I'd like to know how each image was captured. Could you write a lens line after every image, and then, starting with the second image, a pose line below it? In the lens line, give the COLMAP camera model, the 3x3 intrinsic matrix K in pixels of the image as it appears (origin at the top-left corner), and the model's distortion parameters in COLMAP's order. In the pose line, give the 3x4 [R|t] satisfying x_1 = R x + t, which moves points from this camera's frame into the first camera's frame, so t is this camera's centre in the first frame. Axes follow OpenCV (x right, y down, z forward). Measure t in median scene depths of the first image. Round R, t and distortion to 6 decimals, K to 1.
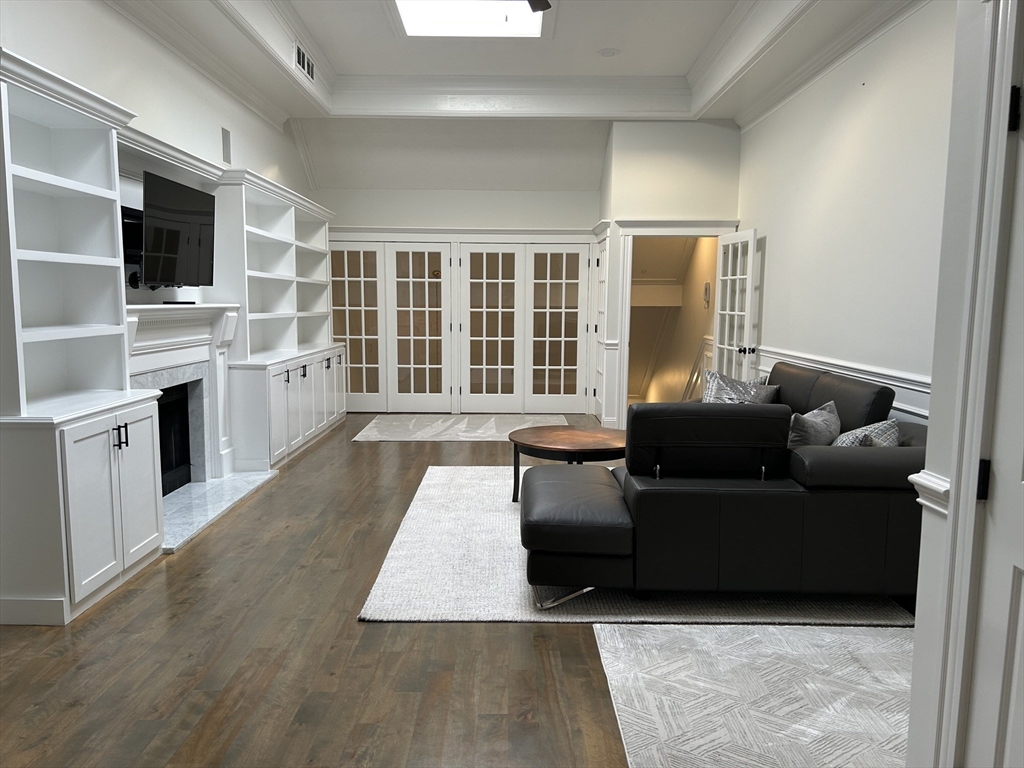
lens RADIAL K [[767.1, 0, 510.8], [0, 767.1, 386.8], [0, 0, 1]] dist [0.045973, -0.059040]
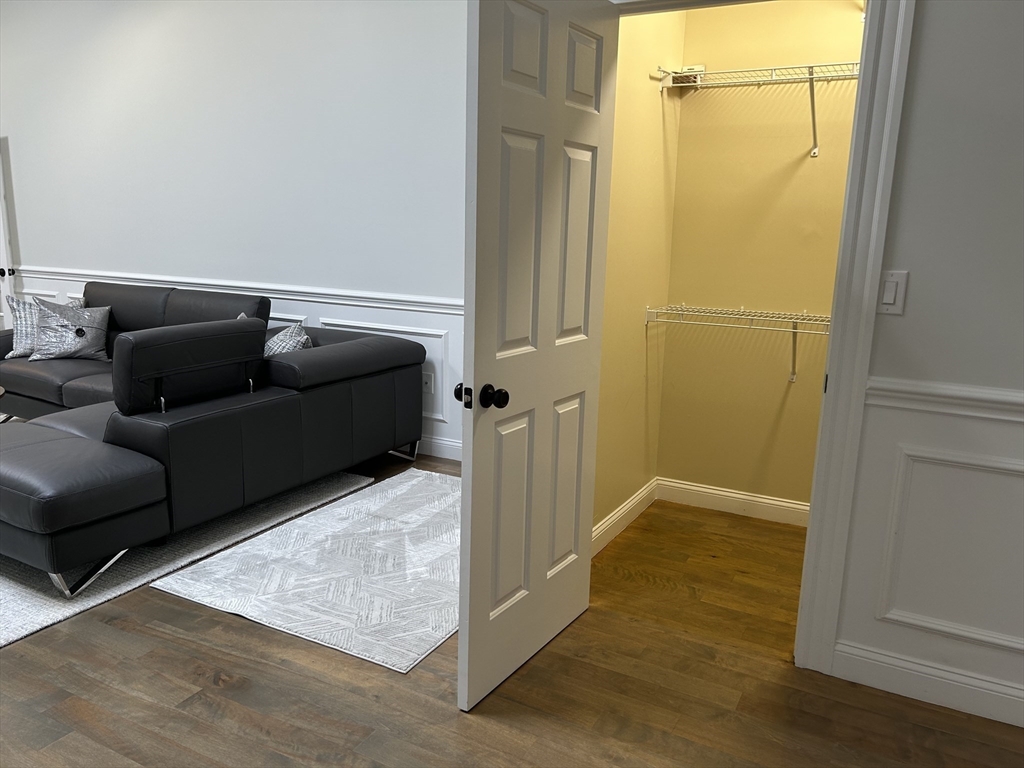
lens RADIAL K [[767.1, 0, 512.0], [0, 767.1, 384.3], [0, 0, 1]] dist [0.045973, -0.059040]
pose [[0.473438, -0.174286, 0.863412, -0.435607], [0.082703, 0.984694, 0.153419, -0.021717], [-0.876936, -0.001228, 0.480606, 0.210964]]
